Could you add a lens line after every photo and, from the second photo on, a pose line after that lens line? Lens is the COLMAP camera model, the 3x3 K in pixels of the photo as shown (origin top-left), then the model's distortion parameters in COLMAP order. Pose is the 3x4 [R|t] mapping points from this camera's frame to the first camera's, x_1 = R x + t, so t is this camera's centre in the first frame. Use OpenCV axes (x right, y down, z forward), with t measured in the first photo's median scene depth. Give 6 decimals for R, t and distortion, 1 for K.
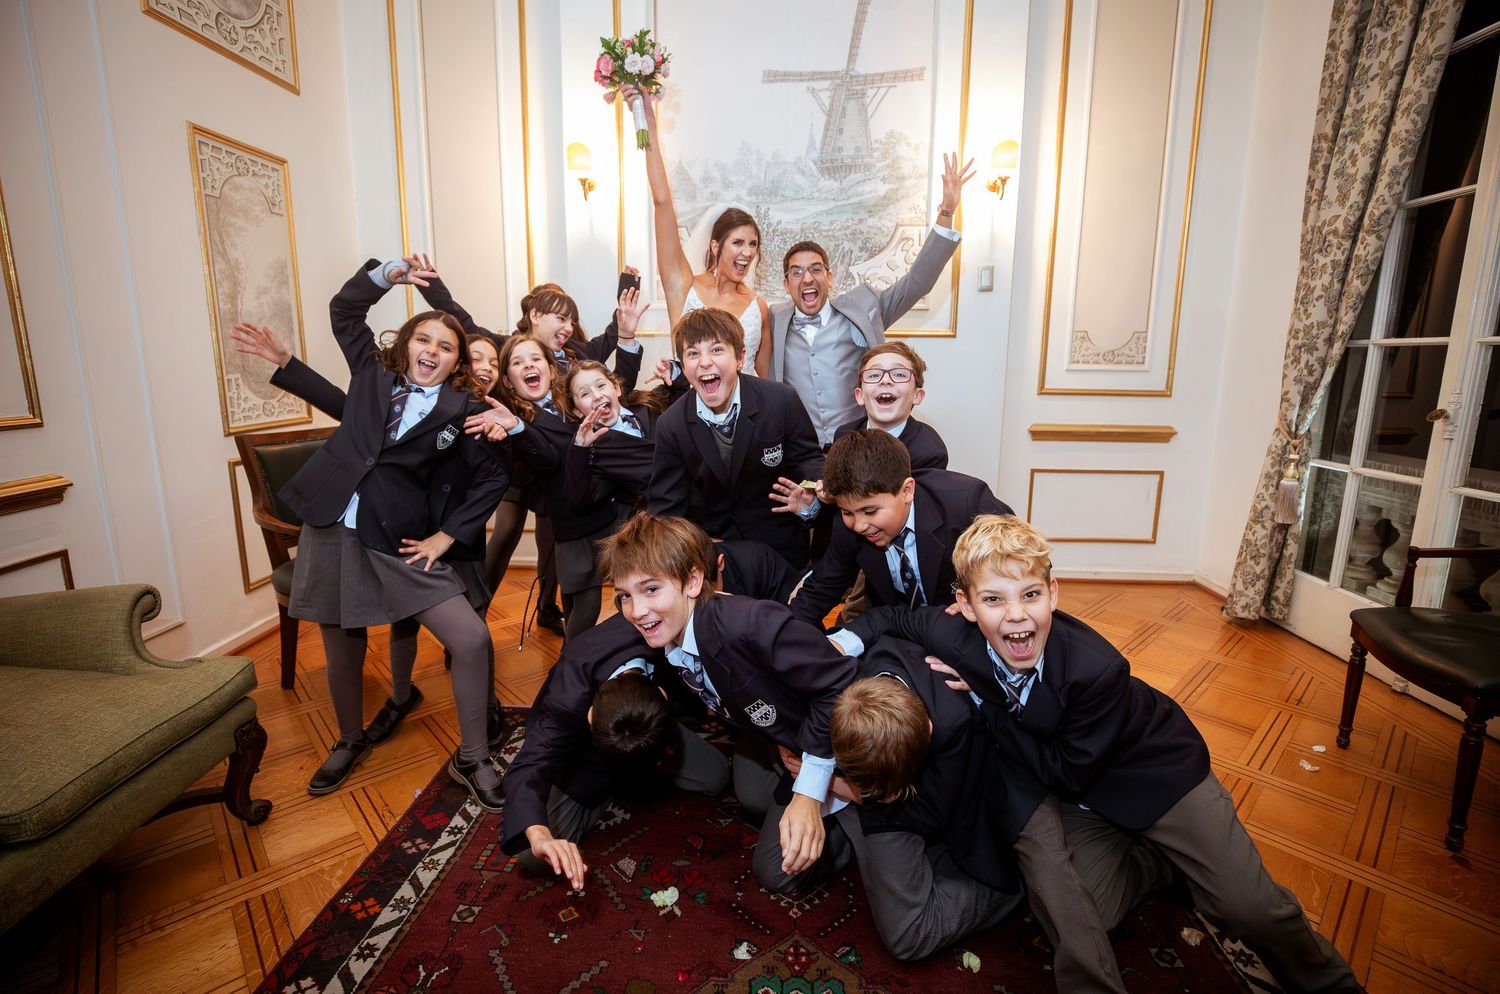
lens RADIAL K [[703.8, 0, 733.6], [0, 703.8, 479.0], [0, 0, 1]] dist [-0.043976, 0.012483]
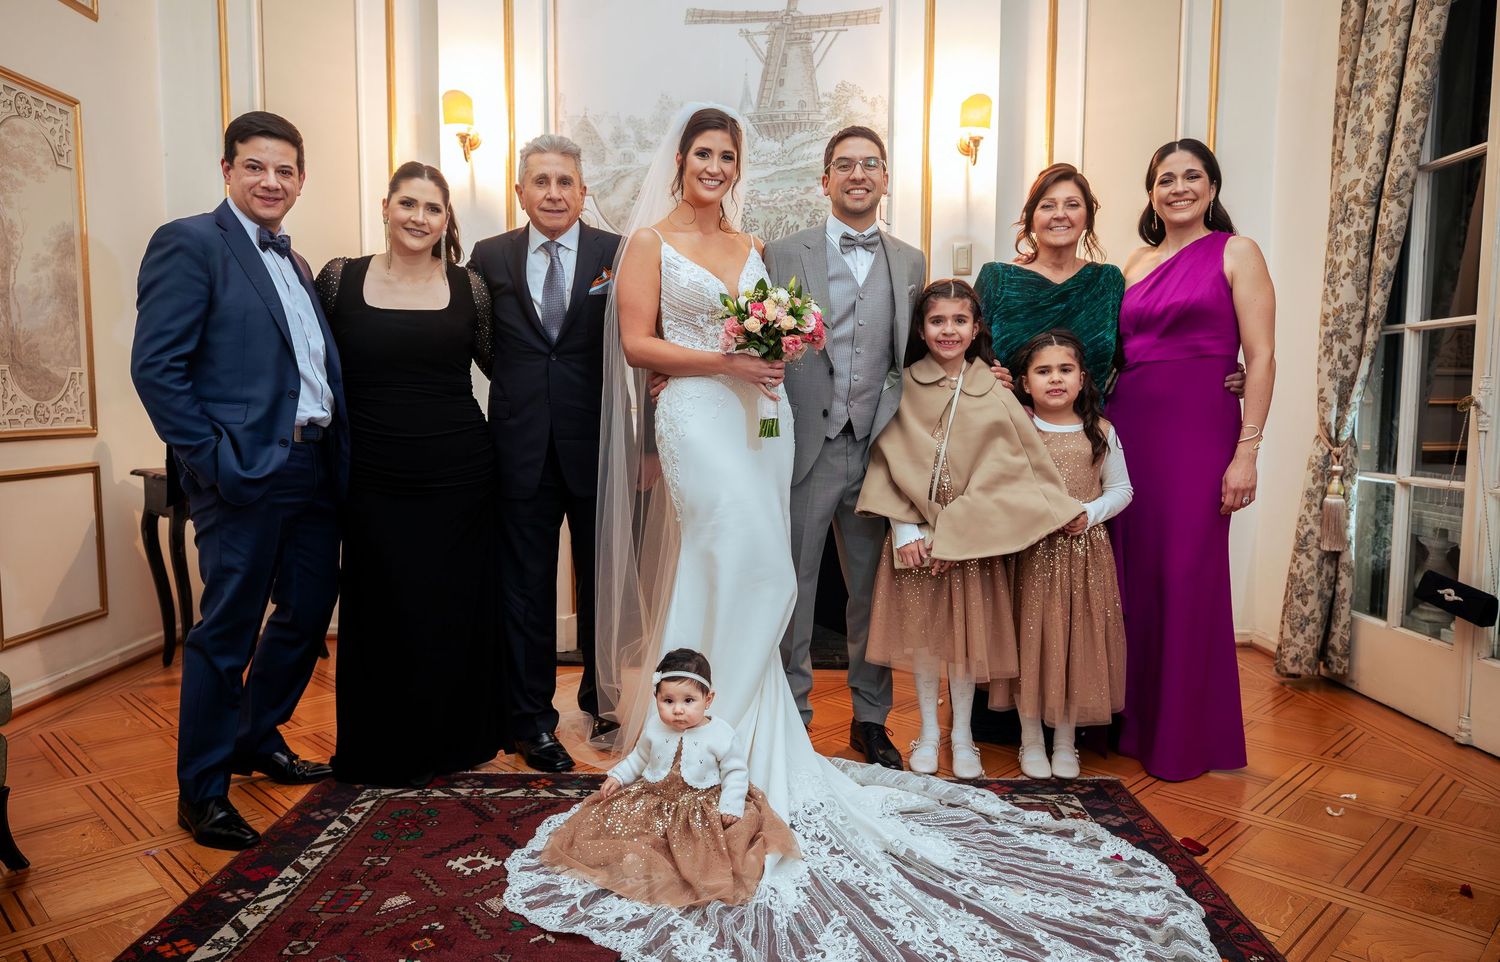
lens RADIAL K [[1041.7, 0, 750.0], [0, 1041.7, 481.0], [0, 0, 1]] dist [-0.007167, 0.009155]
pose [[0.998479, -0.004051, 0.054987, 0.049550], [0.009440, 0.995131, -0.098106, 0.094146], [-0.054322, 0.098475, 0.993656, -0.182859]]
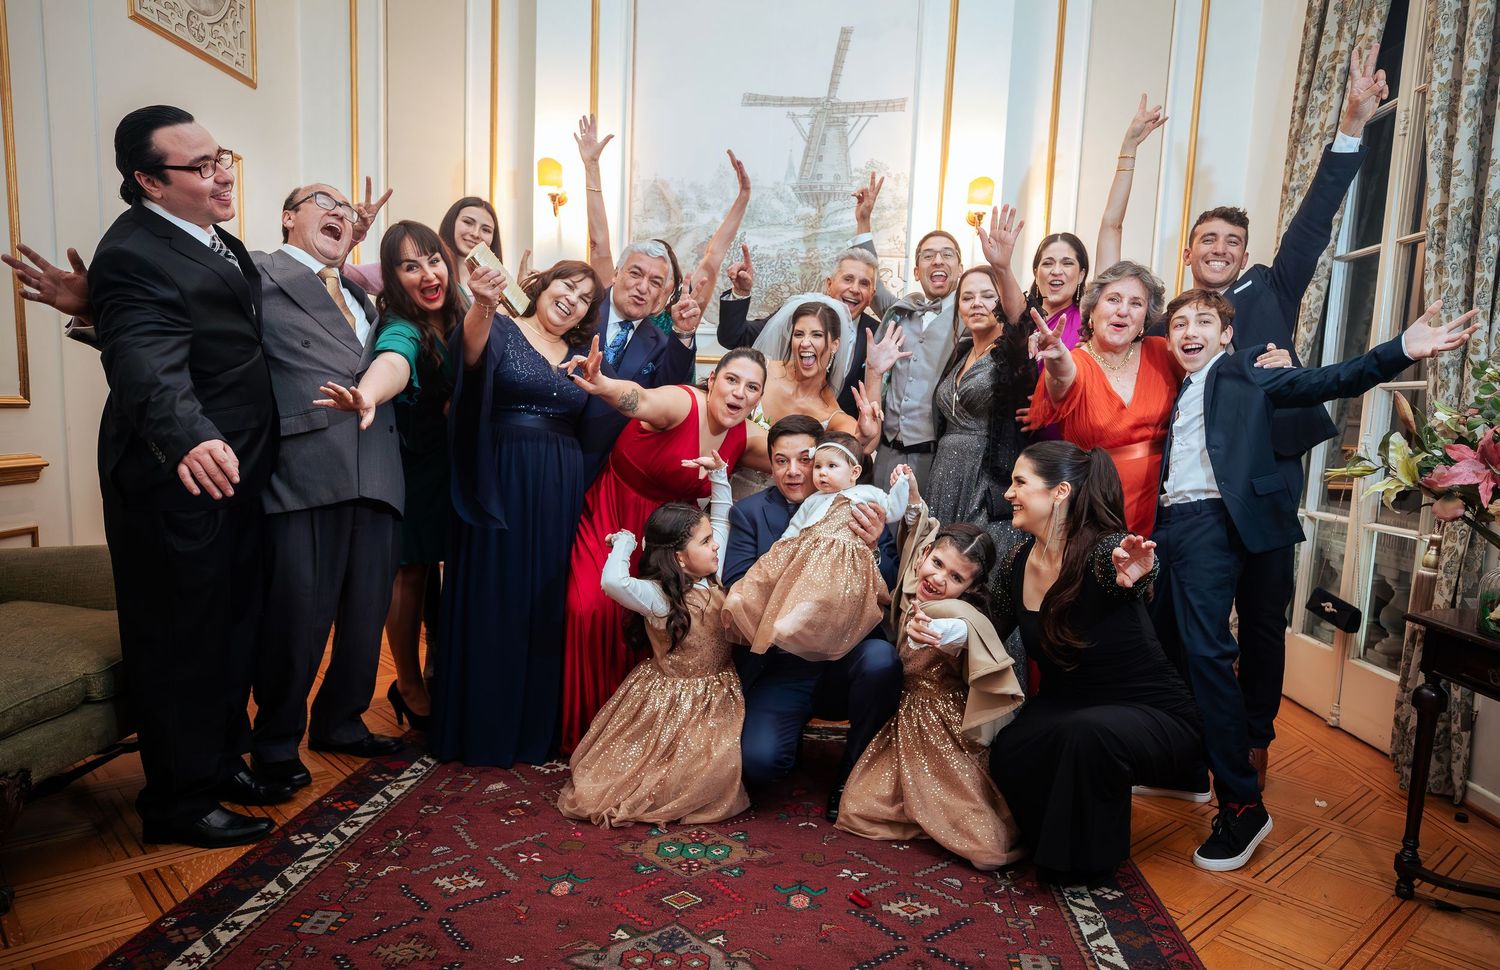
lens RADIAL K [[1017.7, 0, 785.0], [0, 1017.7, 530.1], [0, 0, 1]] dist [-0.008448, 0.001657]
pose [[0.998692, 0.036522, 0.035786, 0.075617], [-0.034477, 0.997825, -0.056192, 0.110119], [-0.037761, 0.054885, 0.997778, -0.416968]]
